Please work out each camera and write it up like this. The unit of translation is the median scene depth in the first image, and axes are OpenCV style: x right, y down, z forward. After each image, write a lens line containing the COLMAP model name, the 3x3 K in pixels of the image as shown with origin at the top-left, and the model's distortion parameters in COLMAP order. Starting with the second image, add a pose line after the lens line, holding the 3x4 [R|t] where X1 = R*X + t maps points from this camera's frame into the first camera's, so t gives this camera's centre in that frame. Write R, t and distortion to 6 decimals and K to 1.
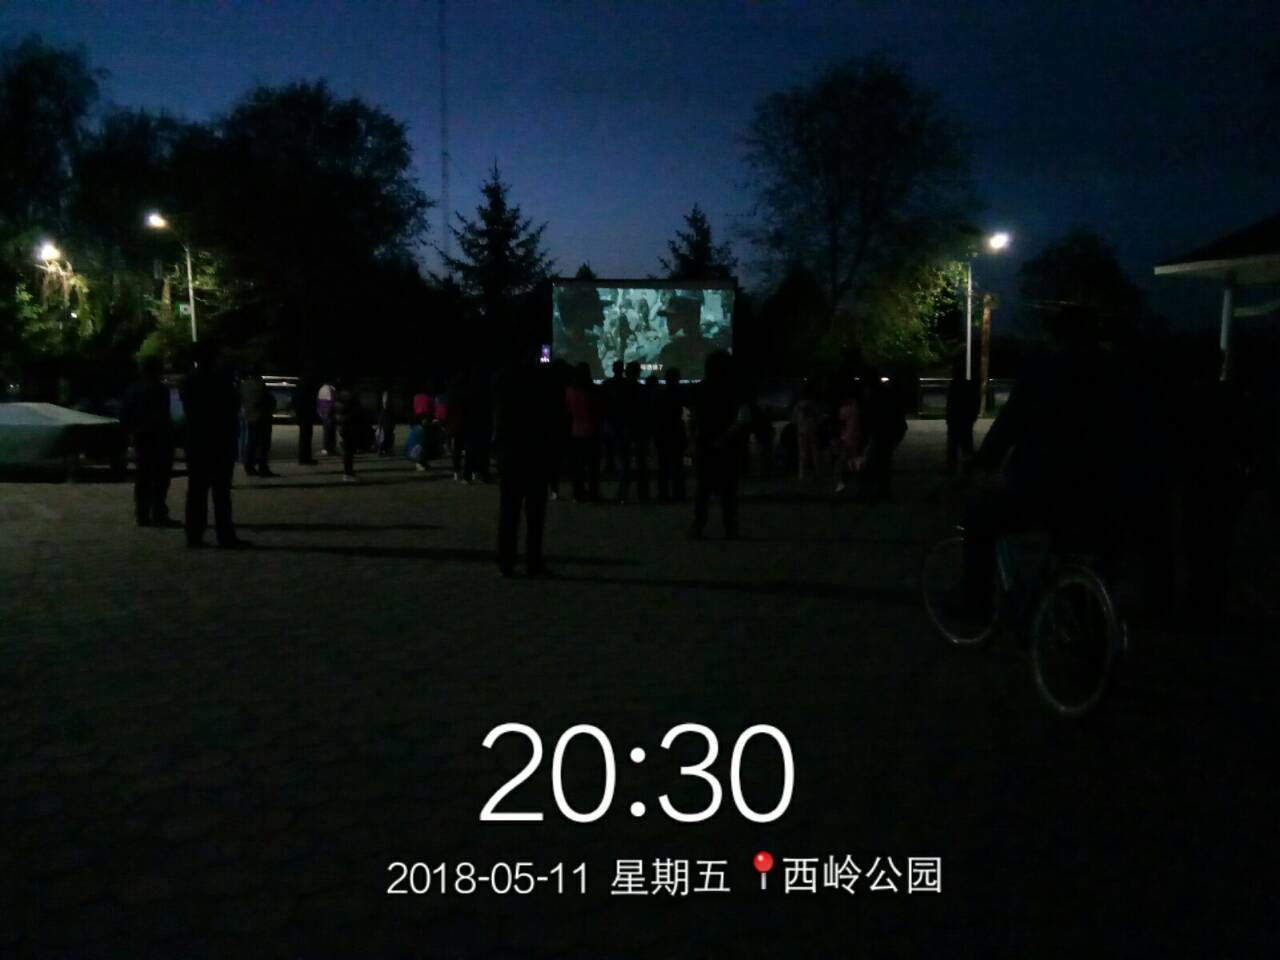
lens RADIAL K [[987.1, 0, 640.0], [0, 987.1, 480.0], [0, 0, 1]] dist [0.089896, -0.125685]
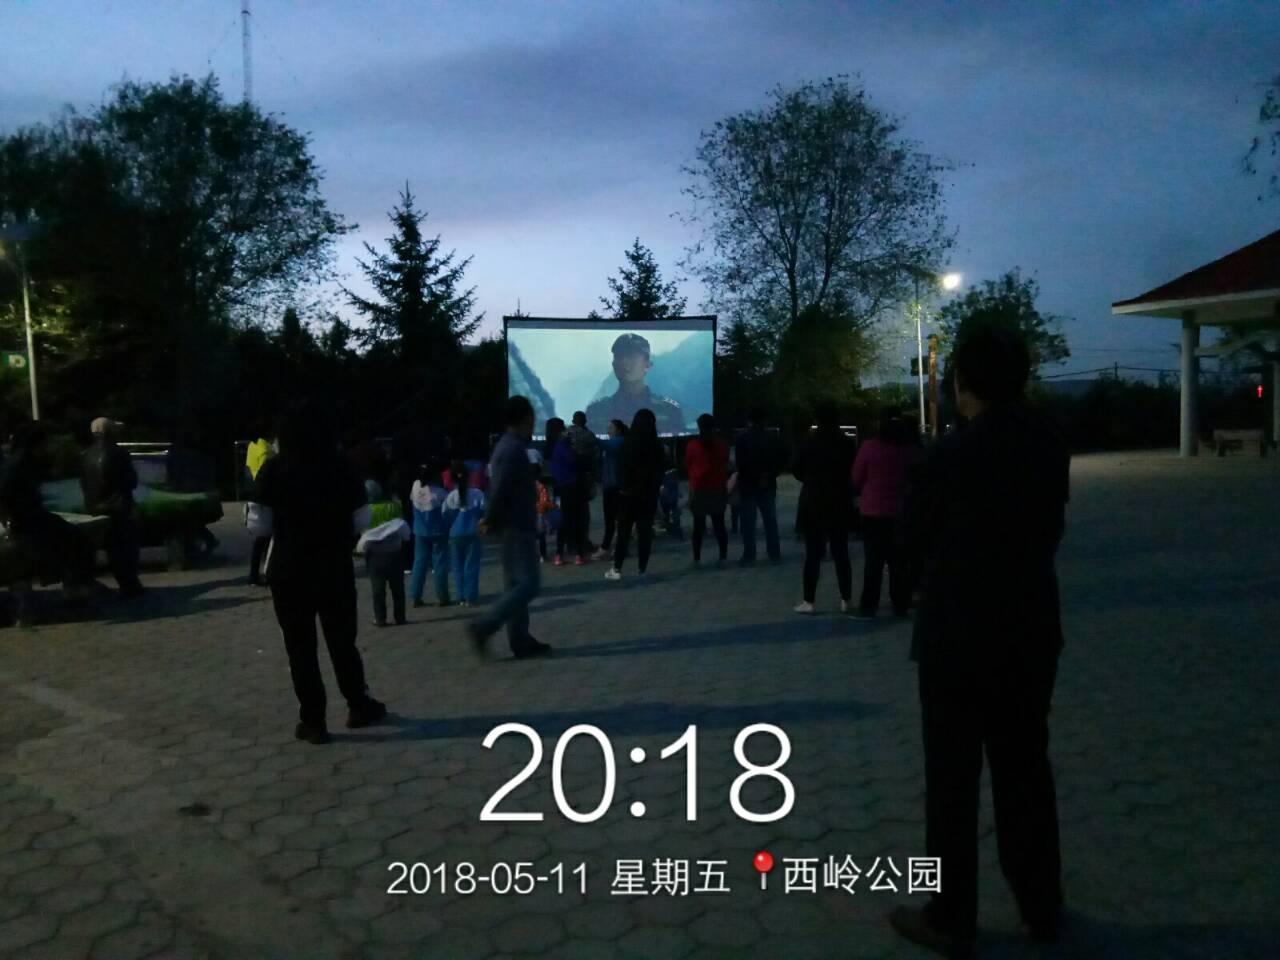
lens RADIAL K [[998.1, 0, 640.0], [0, 998.1, 480.0], [0, 0, 1]] dist [0.095553, -0.154316]
pose [[0.978406, -0.035606, 0.203603, -0.136360], [0.047096, 0.997543, -0.051864, -0.013673], [-0.201256, 0.060333, 0.977679, 0.131171]]
